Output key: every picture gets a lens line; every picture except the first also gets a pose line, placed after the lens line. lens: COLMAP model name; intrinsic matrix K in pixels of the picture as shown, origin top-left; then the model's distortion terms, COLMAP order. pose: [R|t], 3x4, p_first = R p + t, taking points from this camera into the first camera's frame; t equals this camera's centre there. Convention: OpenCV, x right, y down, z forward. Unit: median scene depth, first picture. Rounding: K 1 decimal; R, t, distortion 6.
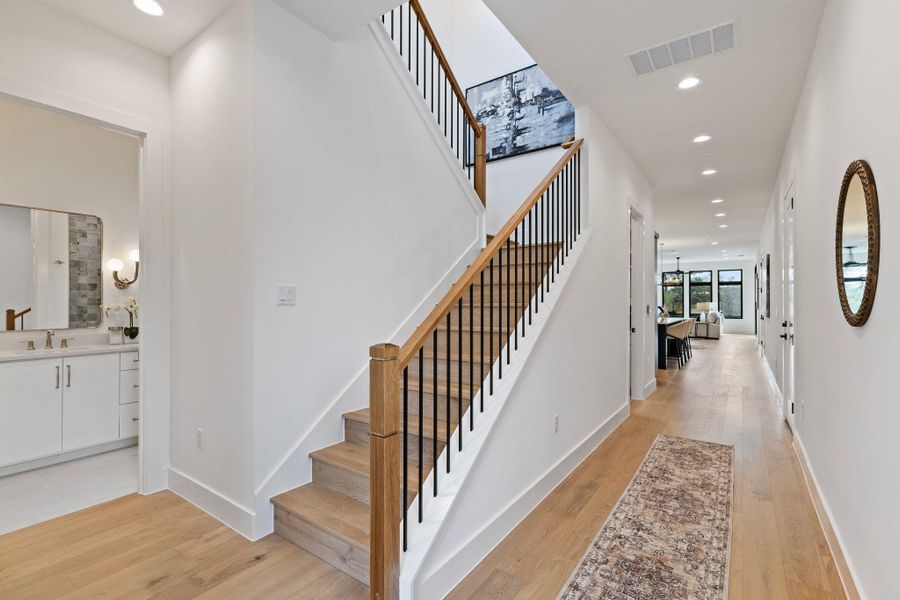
lens RADIAL K [[410.1, 0, 452.7], [0, 410.1, 297.8], [0, 0, 1]] dist [-0.000237, -0.000069]
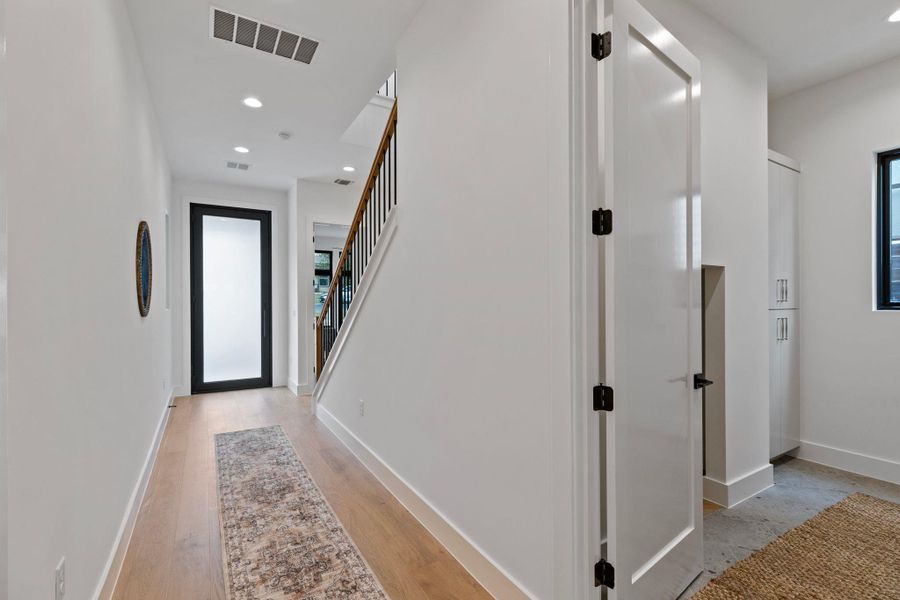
lens RADIAL K [[410.1, 0, 461.4], [0, 410.1, 316.4], [0, 0, 1]] dist [-0.000237, -0.000069]
pose [[-0.387492, 0.029551, -0.921399, 1.285993], [0.011602, 0.999563, 0.027179, 0.017444], [0.921800, -0.000158, -0.387666, 1.827582]]
